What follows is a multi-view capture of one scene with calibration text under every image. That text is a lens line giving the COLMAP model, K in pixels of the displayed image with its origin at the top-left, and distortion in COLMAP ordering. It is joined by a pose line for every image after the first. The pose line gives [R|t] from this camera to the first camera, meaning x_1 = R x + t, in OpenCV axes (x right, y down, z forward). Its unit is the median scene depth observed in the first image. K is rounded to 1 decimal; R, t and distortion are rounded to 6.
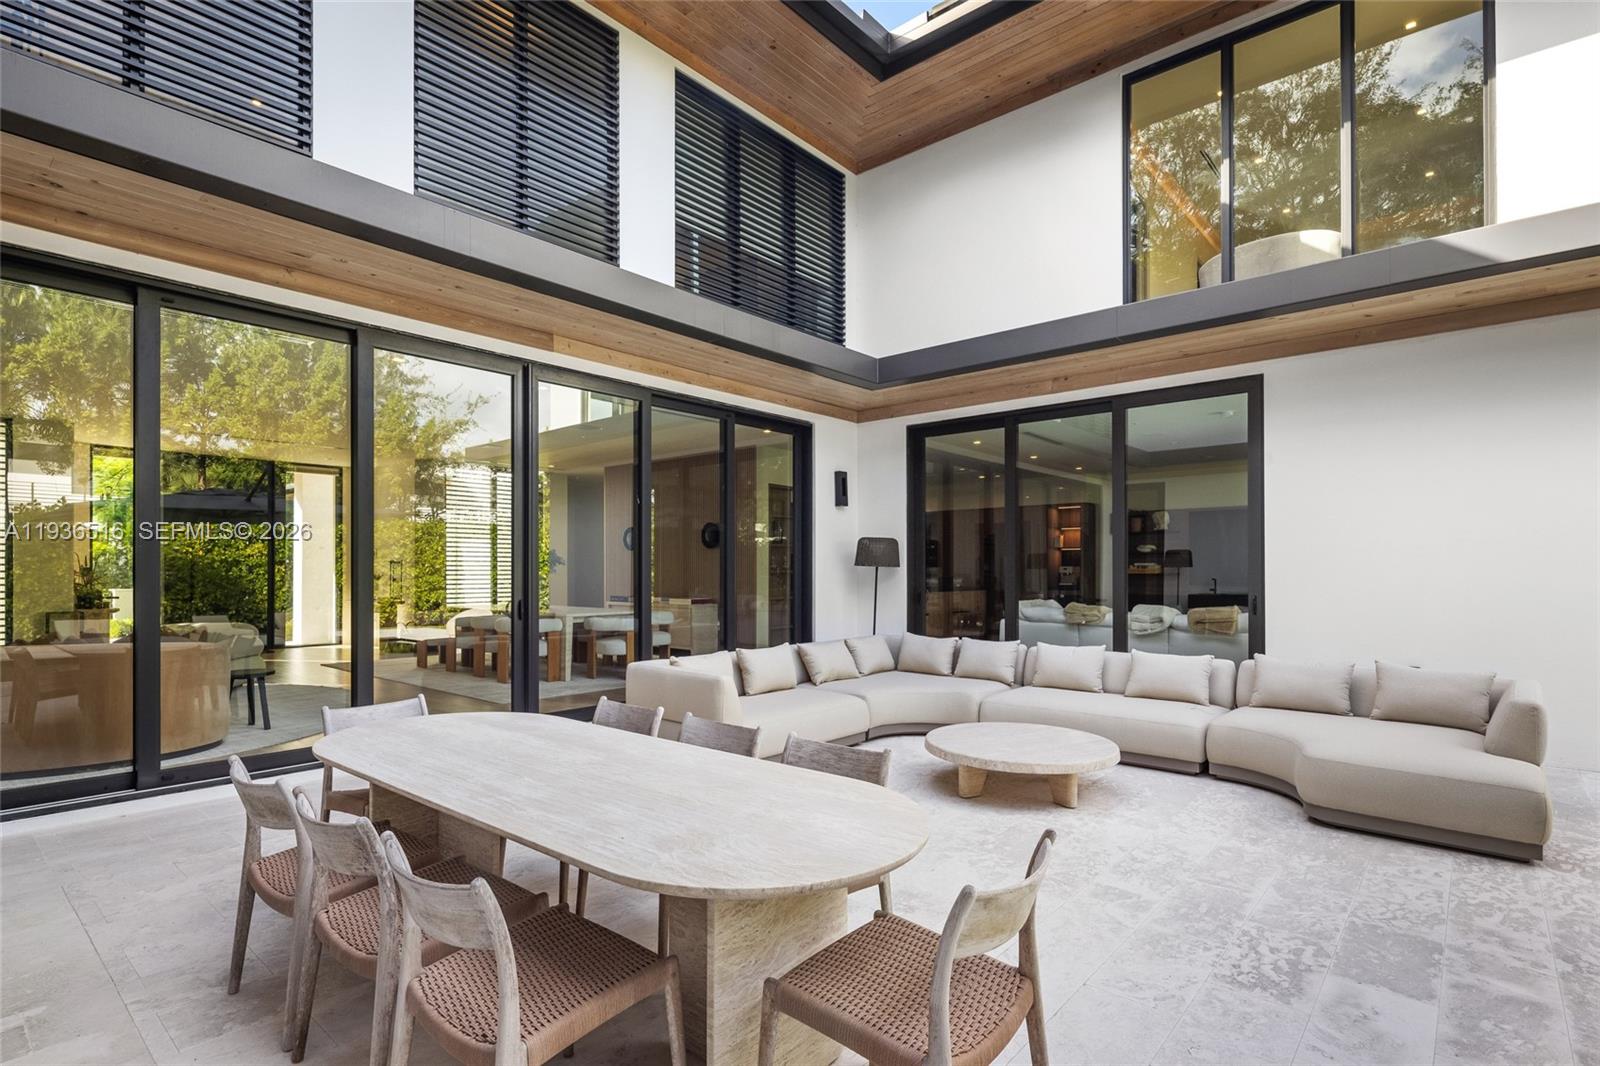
lens RADIAL K [[778.0, 0, 789.4], [0, 778.0, 574.3], [0, 0, 1]] dist [-0.002289, -0.000659]
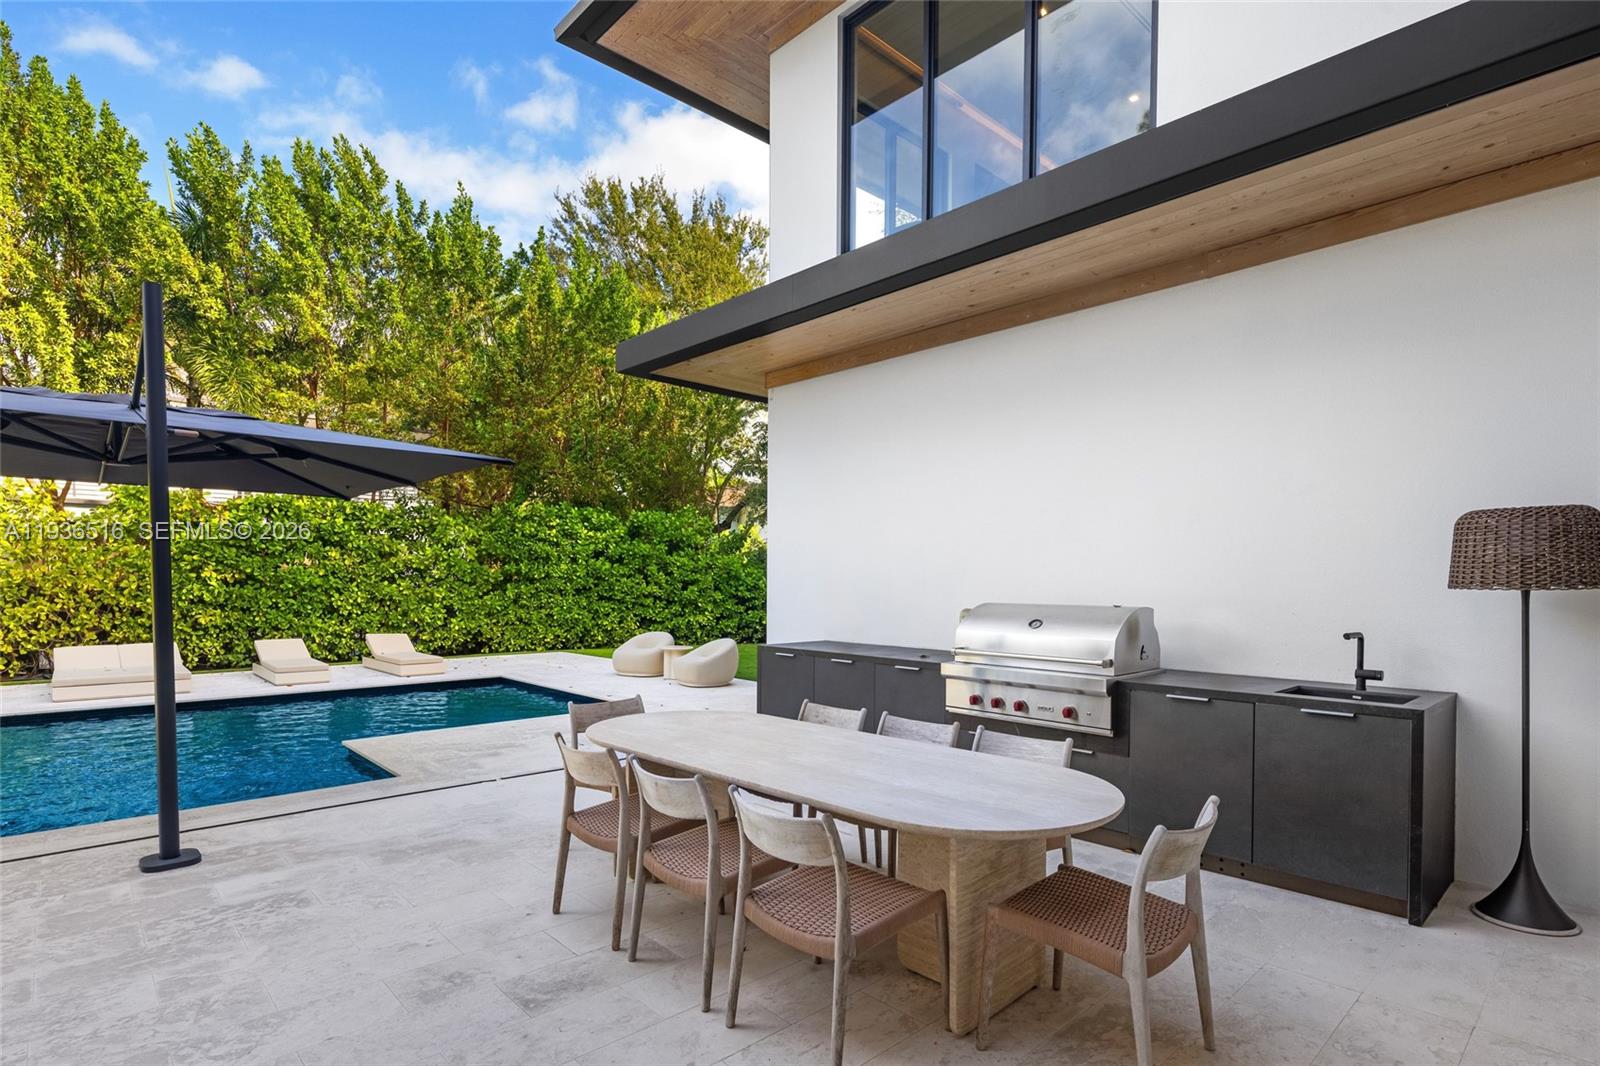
lens RADIAL K [[794.0, 0, 808.9], [0, 794.0, 611.5], [0, 0, 1]] dist [-0.003691, 0.000582]
pose [[-0.995770, -0.010737, 0.091254, -0.275393], [-0.006707, 0.998994, 0.044348, -0.019812], [-0.091638, 0.043548, -0.994840, 1.570936]]
